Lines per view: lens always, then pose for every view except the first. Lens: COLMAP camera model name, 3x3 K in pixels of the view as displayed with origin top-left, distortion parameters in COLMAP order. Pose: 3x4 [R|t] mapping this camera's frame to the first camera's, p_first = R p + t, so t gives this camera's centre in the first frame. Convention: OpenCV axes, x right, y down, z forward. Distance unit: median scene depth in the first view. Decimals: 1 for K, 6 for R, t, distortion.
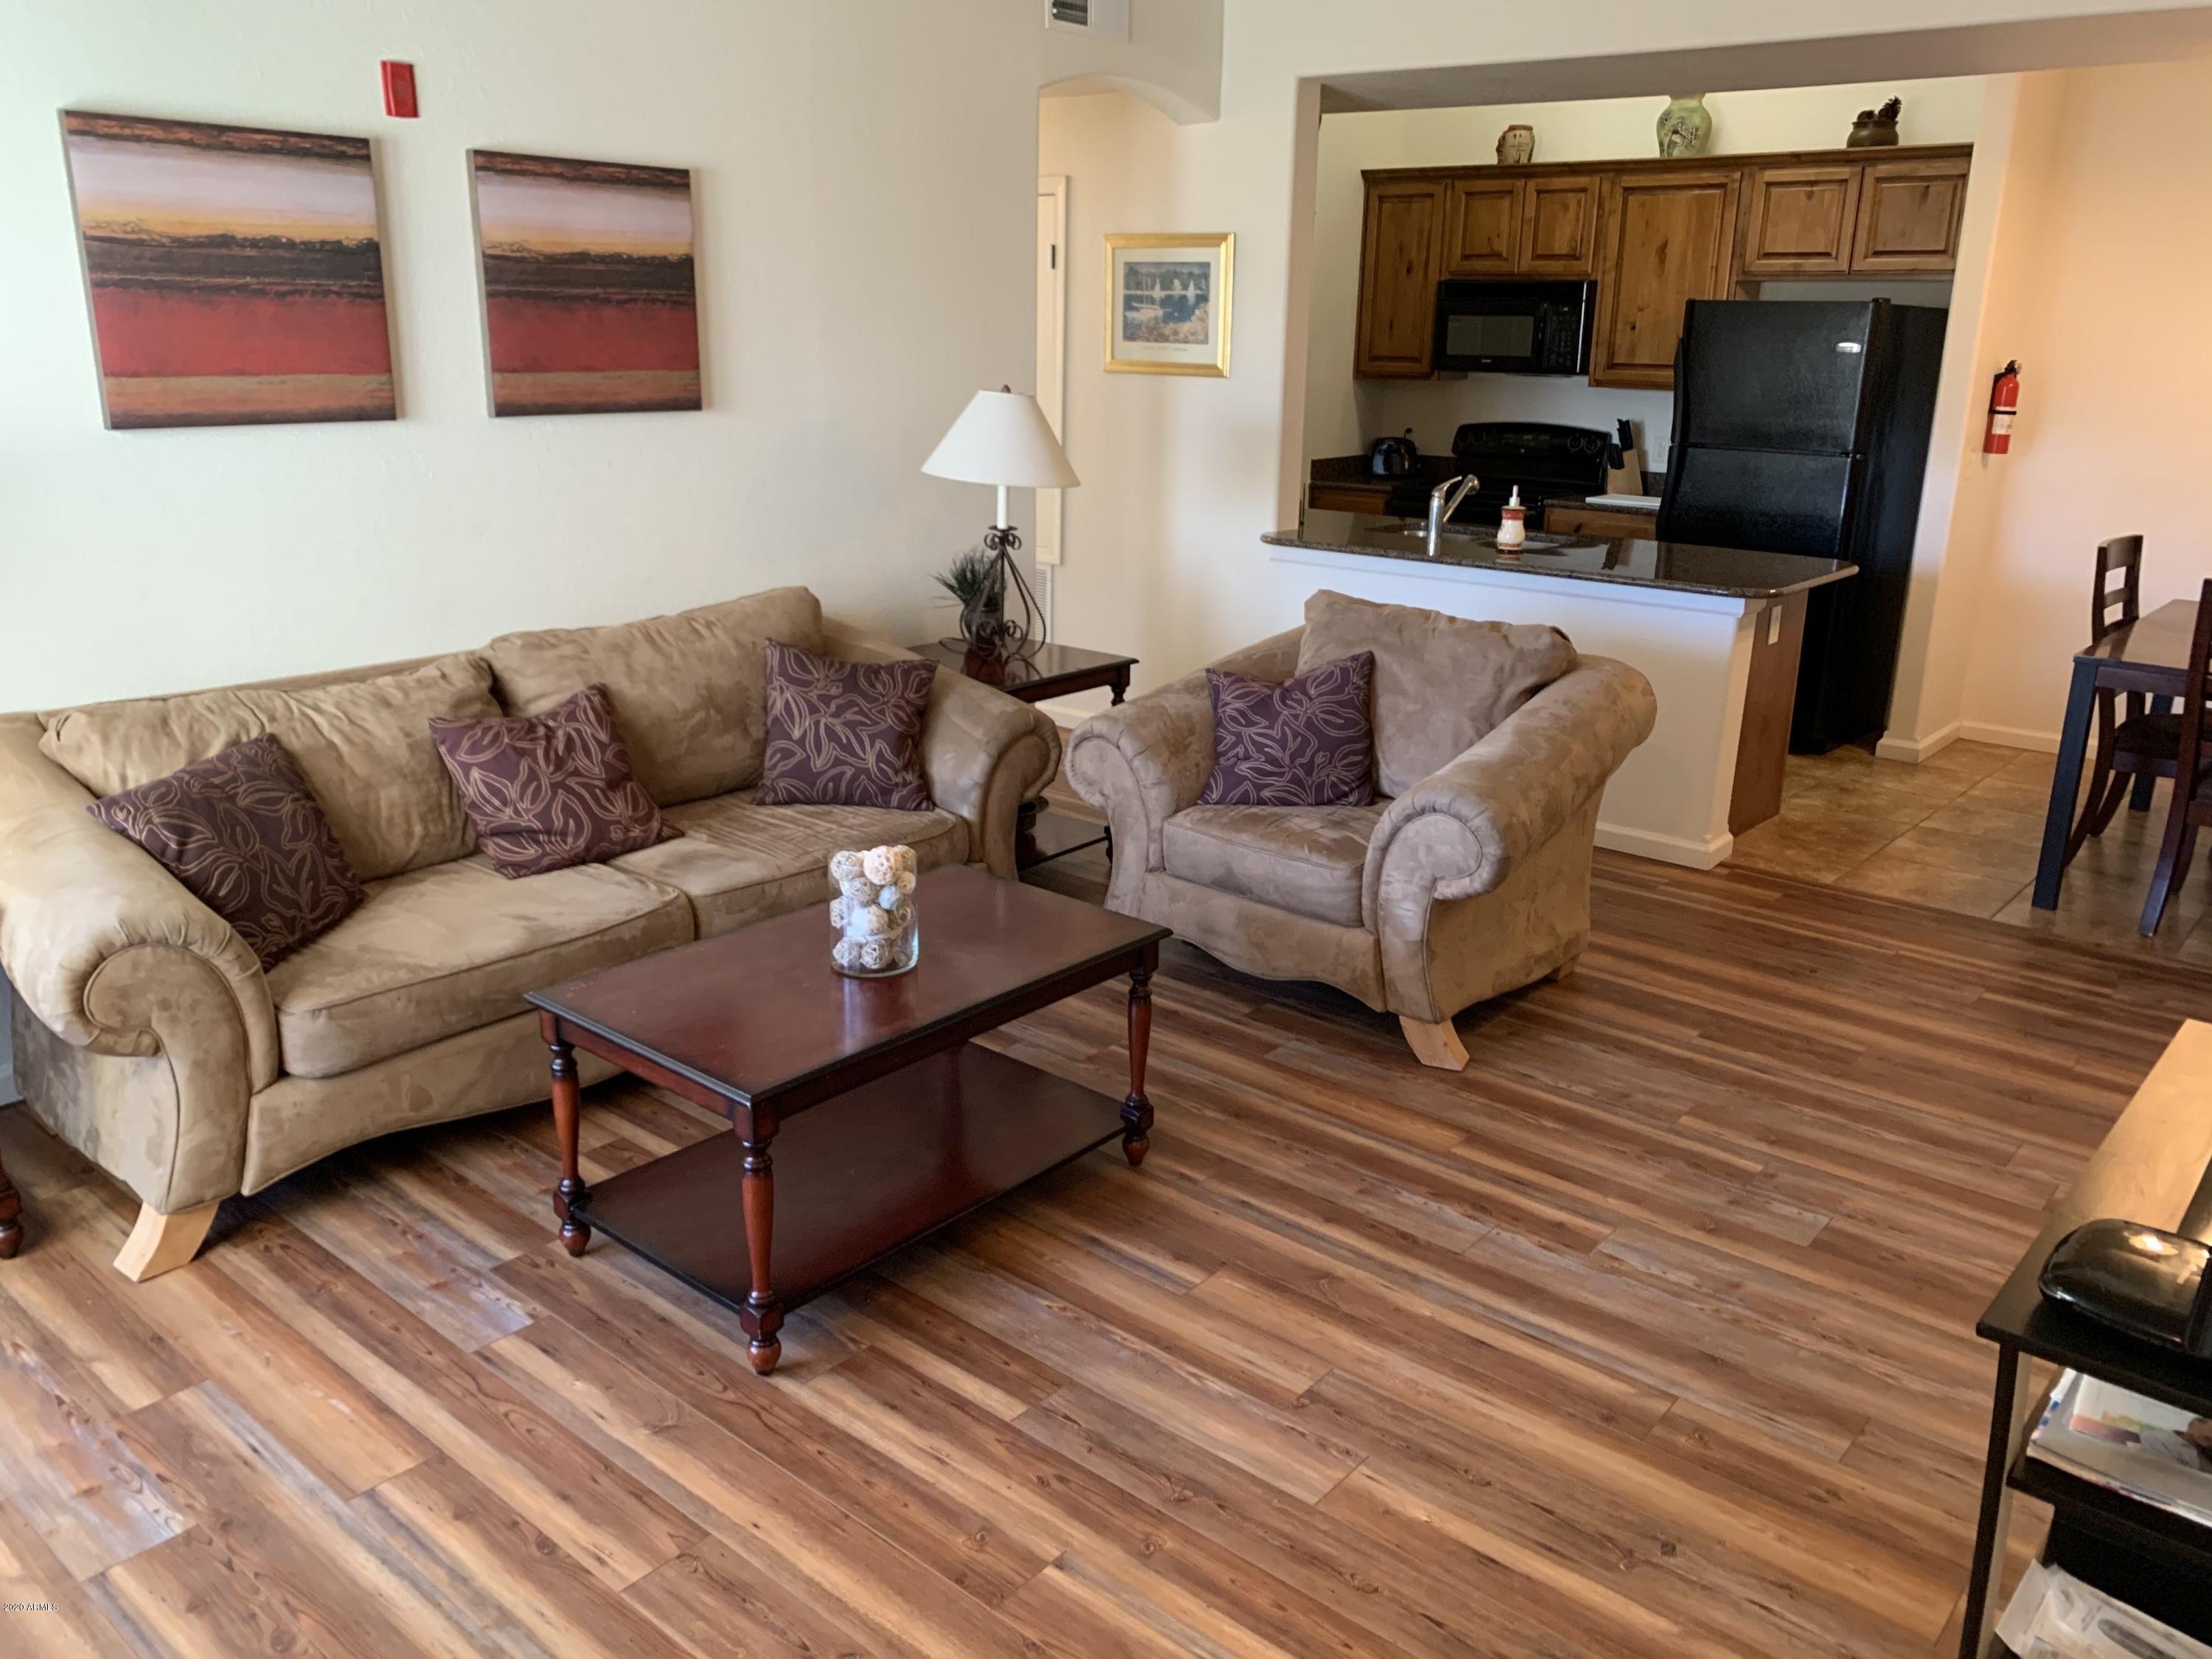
lens RADIAL K [[1701.4, 0, 1099.1], [0, 1701.4, 825.5], [0, 0, 1]] dist [0.004571, -0.004680]
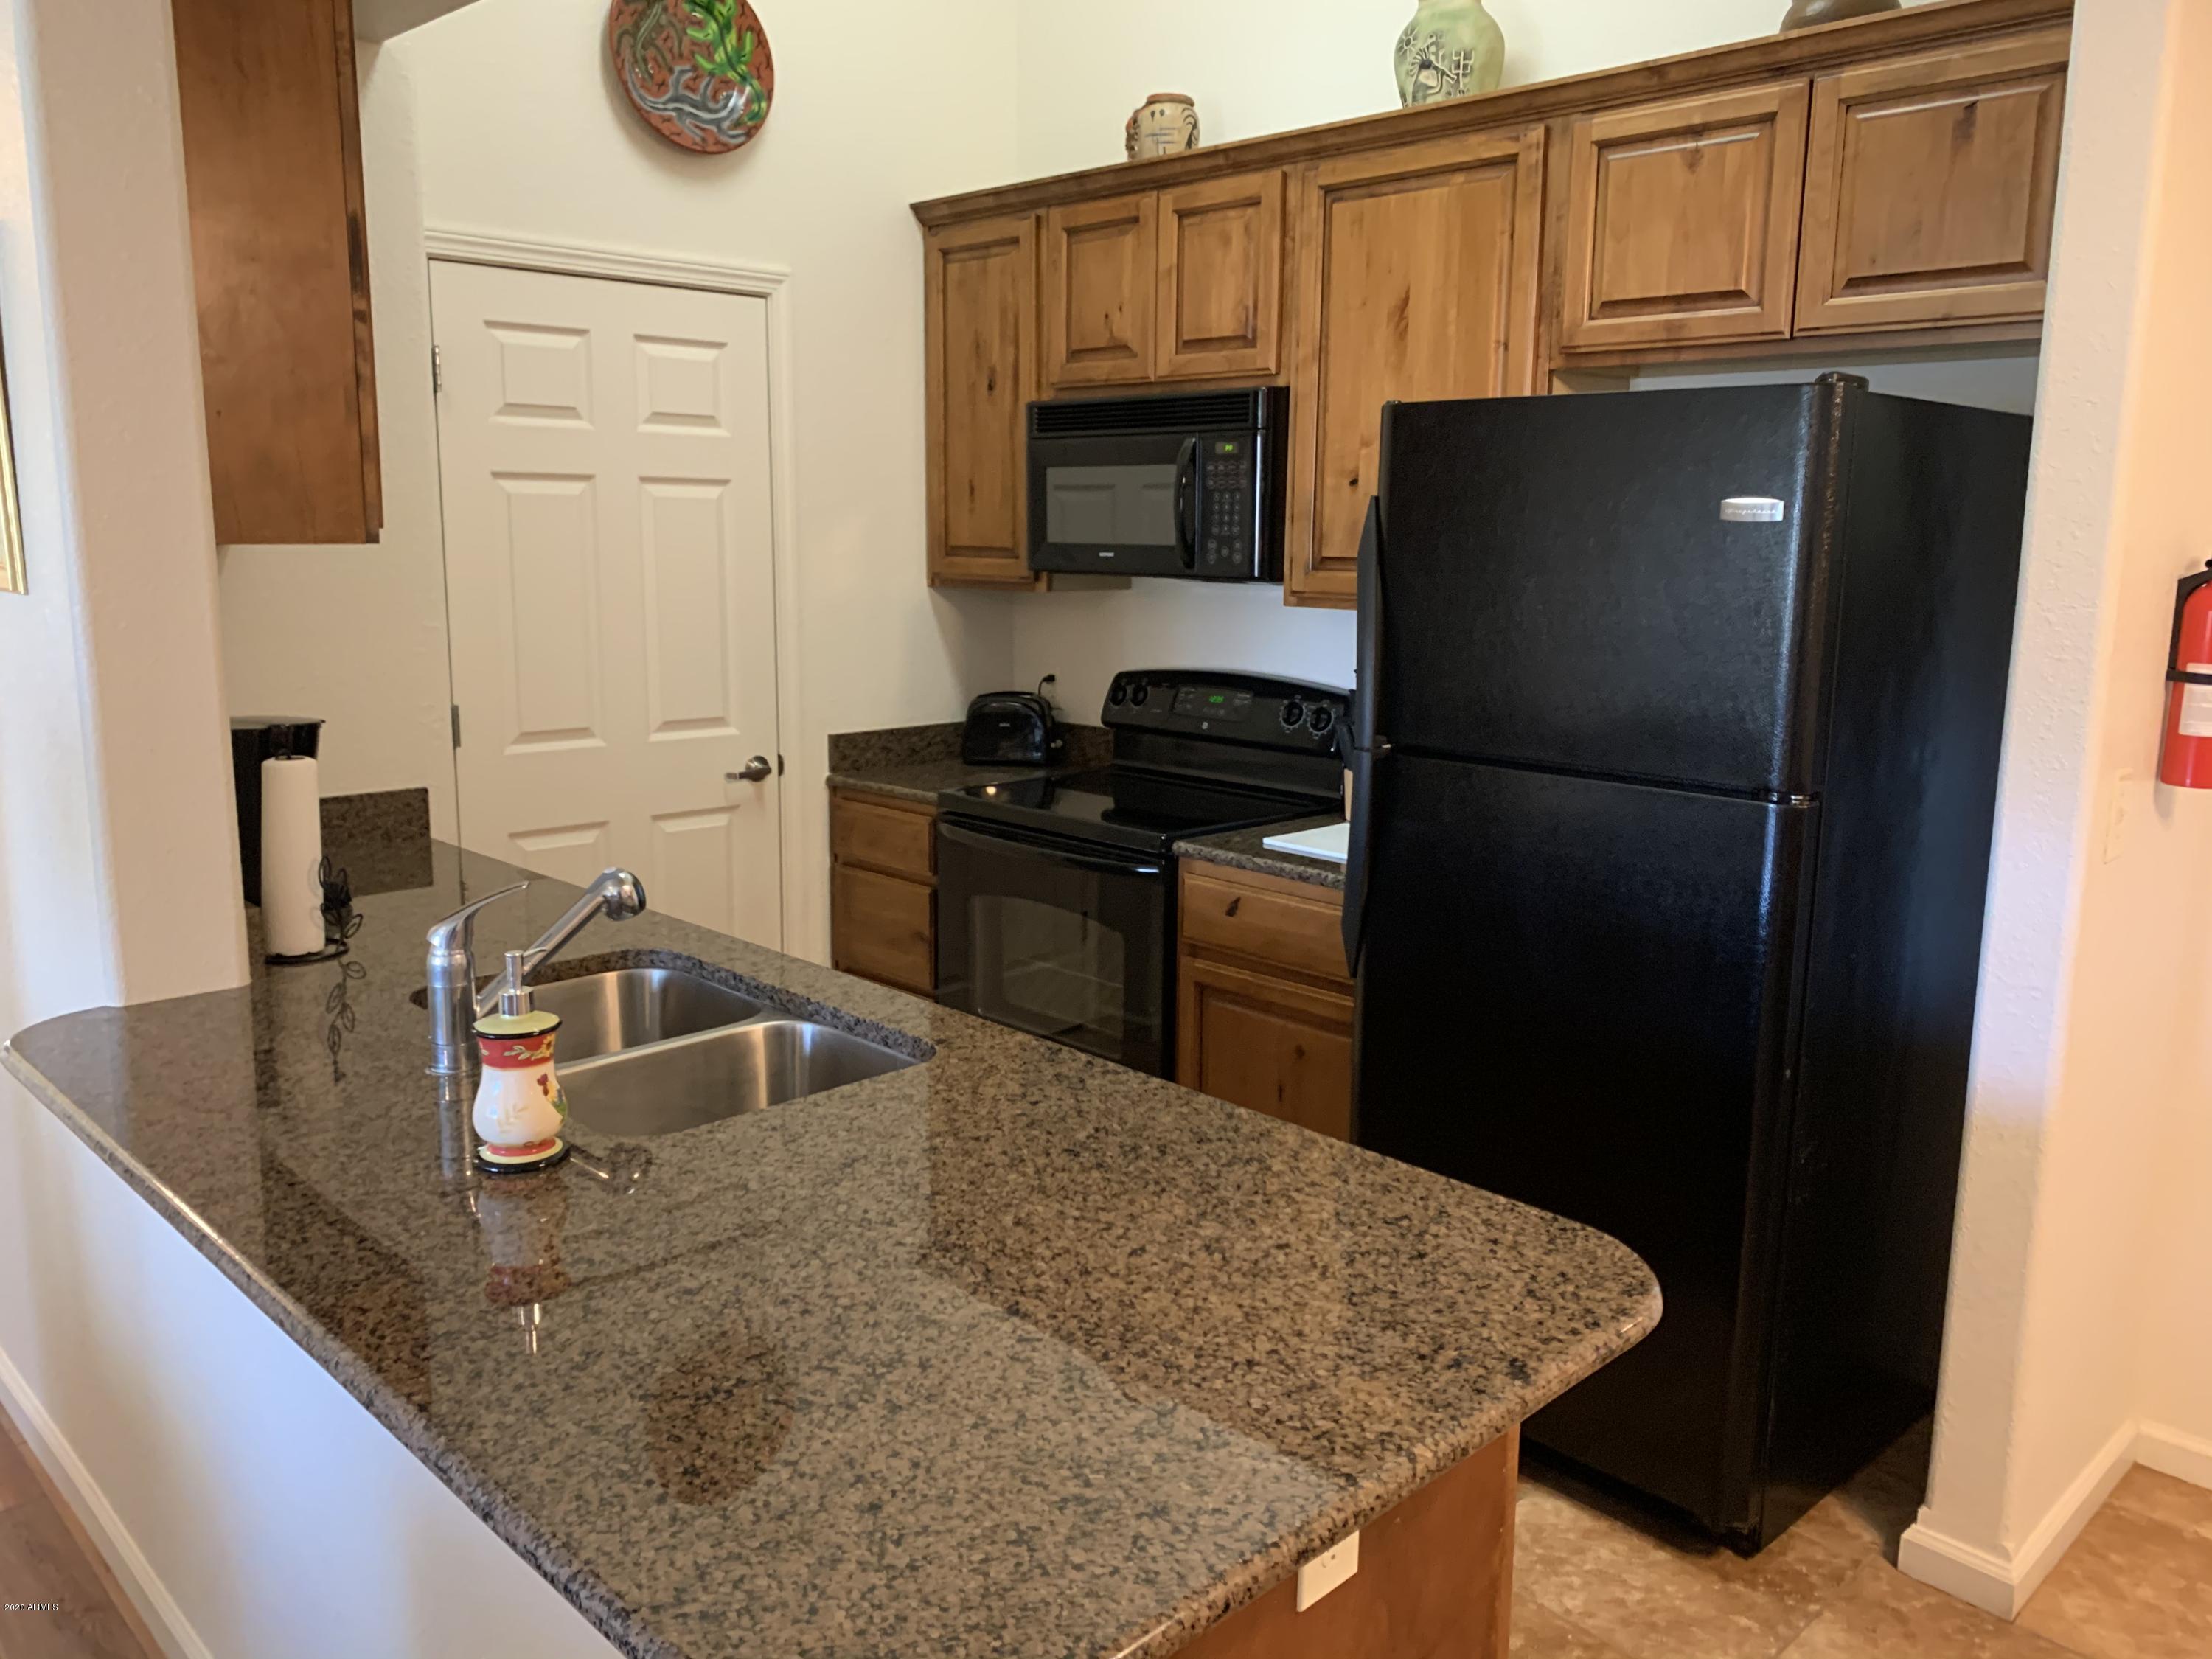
lens RADIAL K [[1701.4, 0, 1113.3], [0, 1701.4, 827.1], [0, 0, 1]] dist [0.004571, -0.004680]
pose [[0.995145, 0.007459, -0.098134, 0.294038], [-0.018198, 0.993875, -0.108998, -0.147302], [0.096720, 0.110254, 0.989186, 0.546258]]
